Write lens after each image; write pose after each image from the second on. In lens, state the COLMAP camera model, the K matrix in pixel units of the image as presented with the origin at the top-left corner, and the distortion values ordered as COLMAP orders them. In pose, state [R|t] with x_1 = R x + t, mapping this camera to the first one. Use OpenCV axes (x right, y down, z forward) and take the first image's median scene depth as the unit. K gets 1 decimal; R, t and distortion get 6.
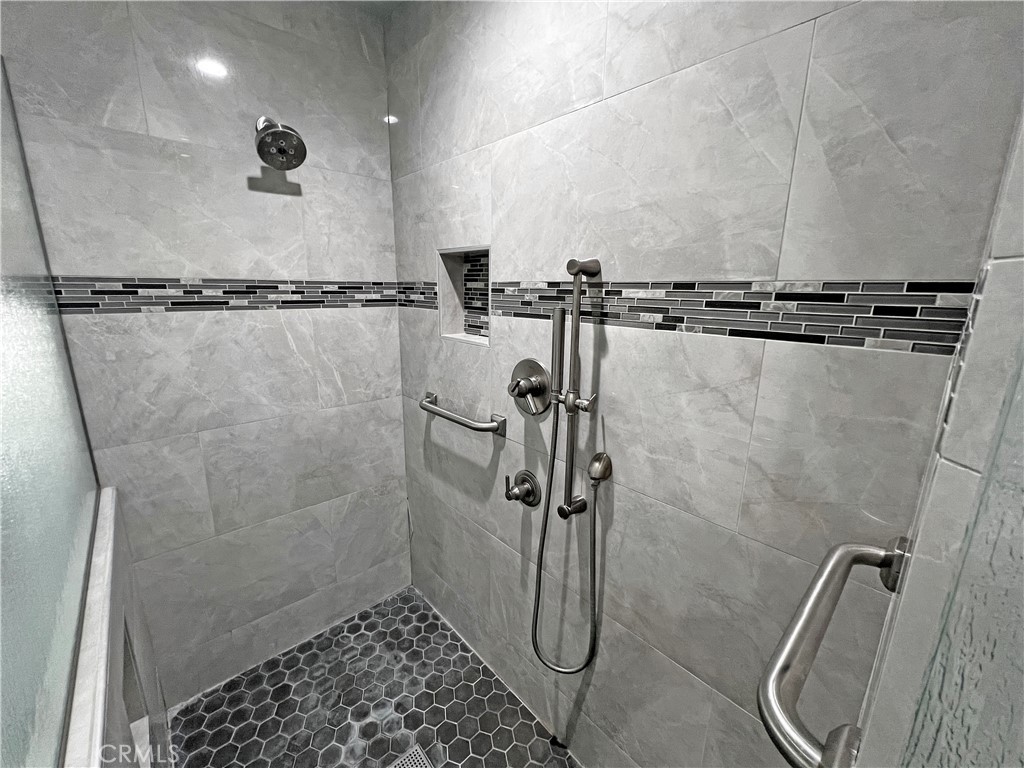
lens RADIAL K [[411.9, 0, 508.3], [0, 411.9, 377.9], [0, 0, 1]] dist [-0.001386, 0.000695]
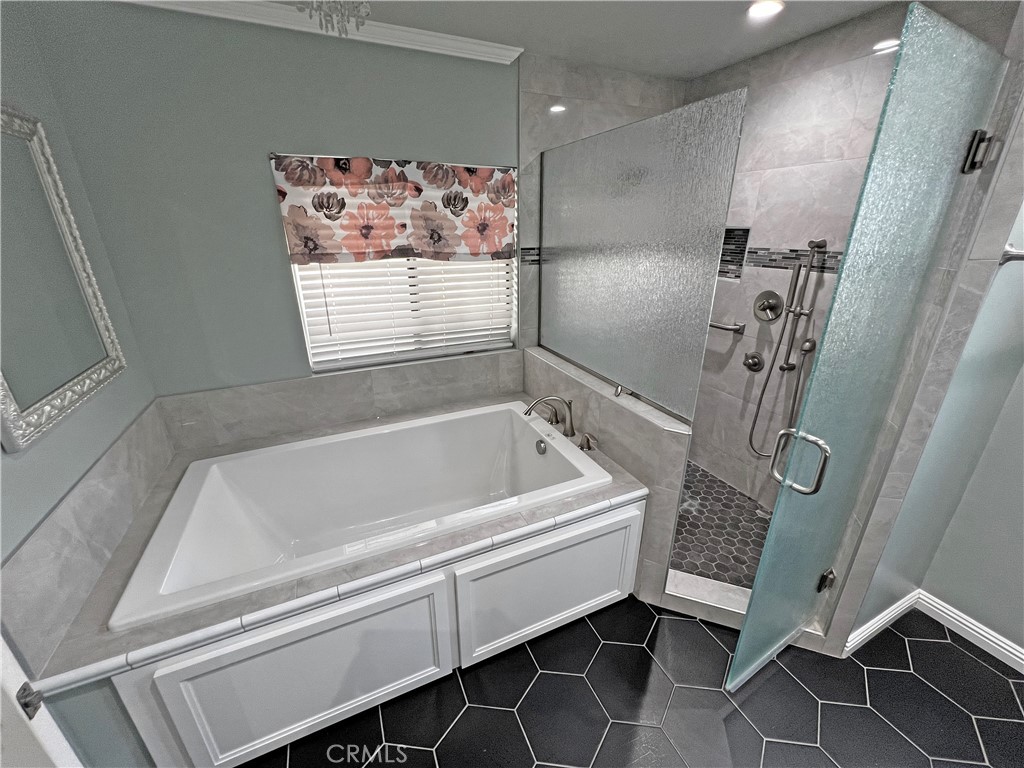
lens RADIAL K [[411.9, 0, 508.4], [0, 411.9, 377.3], [0, 0, 1]] dist [-0.001386, 0.000695]
pose [[0.949083, 0.095056, -0.300343, -0.509392], [-0.054350, 0.988502, 0.141105, 0.154551], [0.310302, -0.117597, 0.943336, -1.267697]]
